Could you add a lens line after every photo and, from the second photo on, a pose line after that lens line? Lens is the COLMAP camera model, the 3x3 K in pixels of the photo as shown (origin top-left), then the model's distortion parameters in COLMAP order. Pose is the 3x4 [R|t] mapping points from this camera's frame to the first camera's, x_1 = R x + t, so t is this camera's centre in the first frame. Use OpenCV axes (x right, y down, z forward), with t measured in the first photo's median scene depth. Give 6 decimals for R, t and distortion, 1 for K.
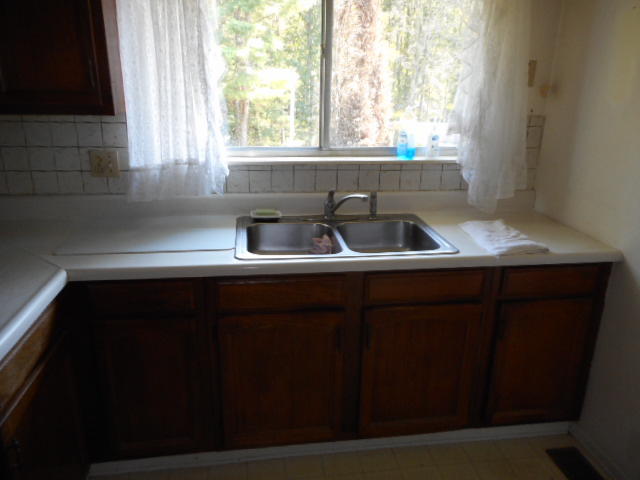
lens RADIAL K [[478.3, 0, 320.0], [0, 478.3, 240.0], [0, 0, 1]] dist [0.005765, 0.005540]
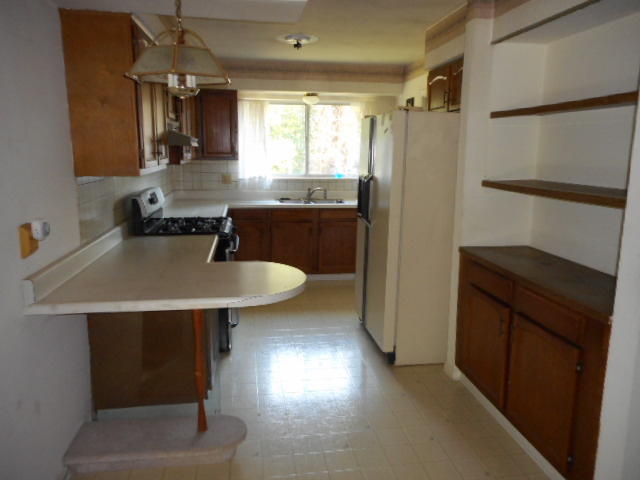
lens RADIAL K [[478.3, 0, 320.0], [0, 478.3, 240.0], [0, 0, 1]] dist [0.005765, 0.005540]
pose [[0.999922, -0.007663, 0.009909, 0.051981], [0.008949, 0.990532, -0.136993, 0.532269], [-0.008766, 0.137071, 0.990522, -1.573548]]
